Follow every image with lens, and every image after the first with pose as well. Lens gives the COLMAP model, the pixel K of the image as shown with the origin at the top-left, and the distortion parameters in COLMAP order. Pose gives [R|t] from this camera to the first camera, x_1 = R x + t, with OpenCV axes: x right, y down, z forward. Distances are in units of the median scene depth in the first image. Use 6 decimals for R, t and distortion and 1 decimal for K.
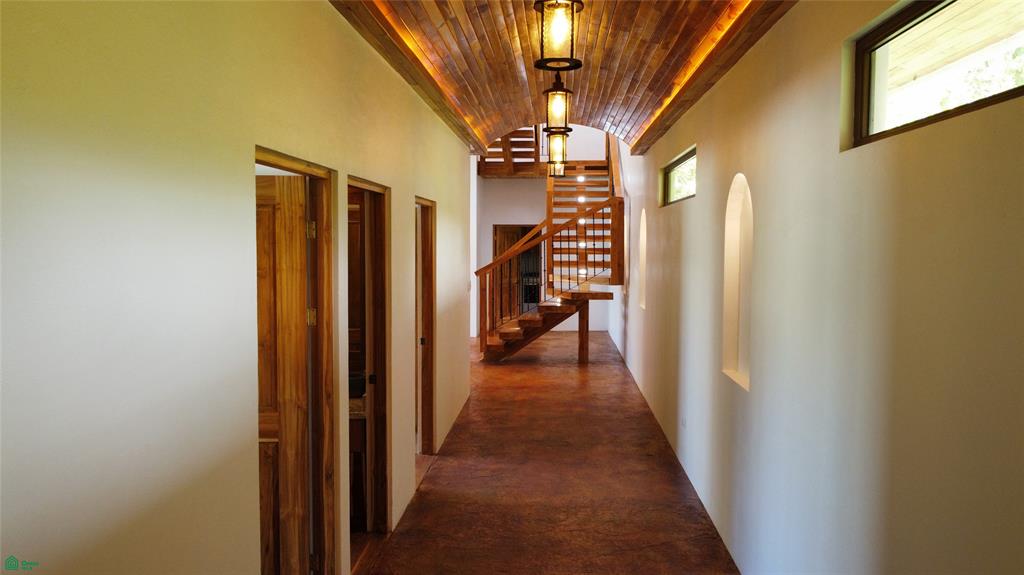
lens RADIAL K [[777.4, 0, 507.2], [0, 777.4, 287.3], [0, 0, 1]] dist [0.000940, -0.012398]
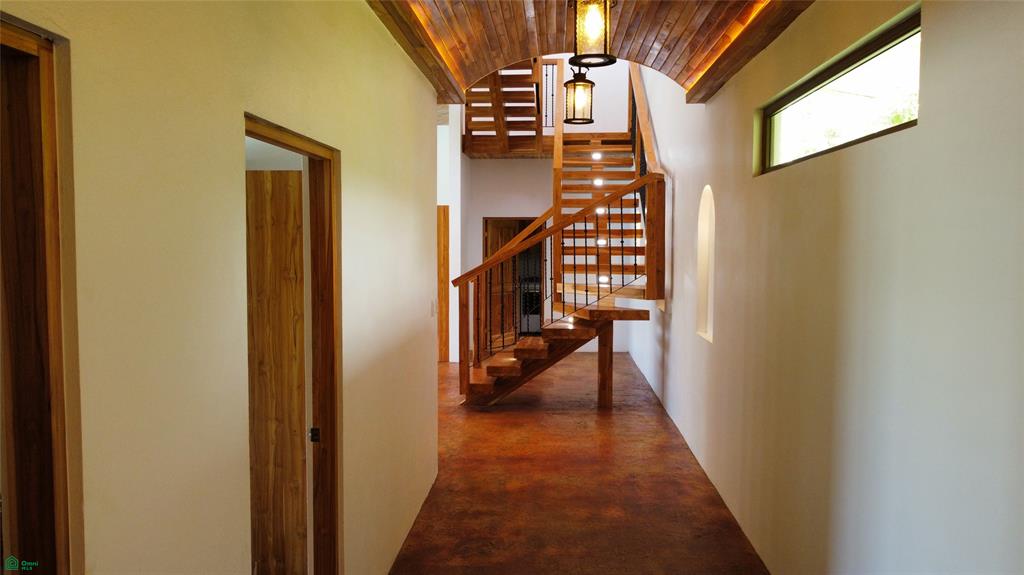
lens RADIAL K [[777.4, 0, 507.2], [0, 777.4, 287.3], [0, 0, 1]] dist [0.000940, -0.012398]
pose [[0.999999, -0.000703, 0.001421, 0.006950], [0.000702, 1.000000, 0.000568, -0.013607], [-0.001422, -0.000567, 0.999999, 0.286227]]
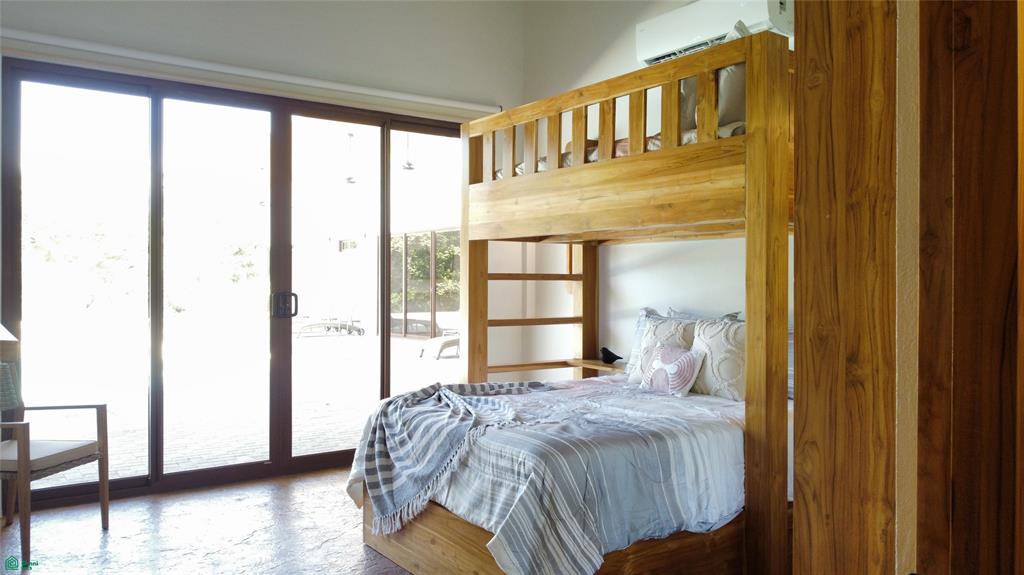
lens RADIAL K [[777.4, 0, 507.2], [0, 777.4, 287.3], [0, 0, 1]] dist [0.000940, -0.012398]
pose [[0.634556, 0.000791, -0.772877, -0.029679], [-0.046522, 0.998225, -0.037175, 0.013850], [0.771476, 0.059545, 0.633466, 0.479538]]
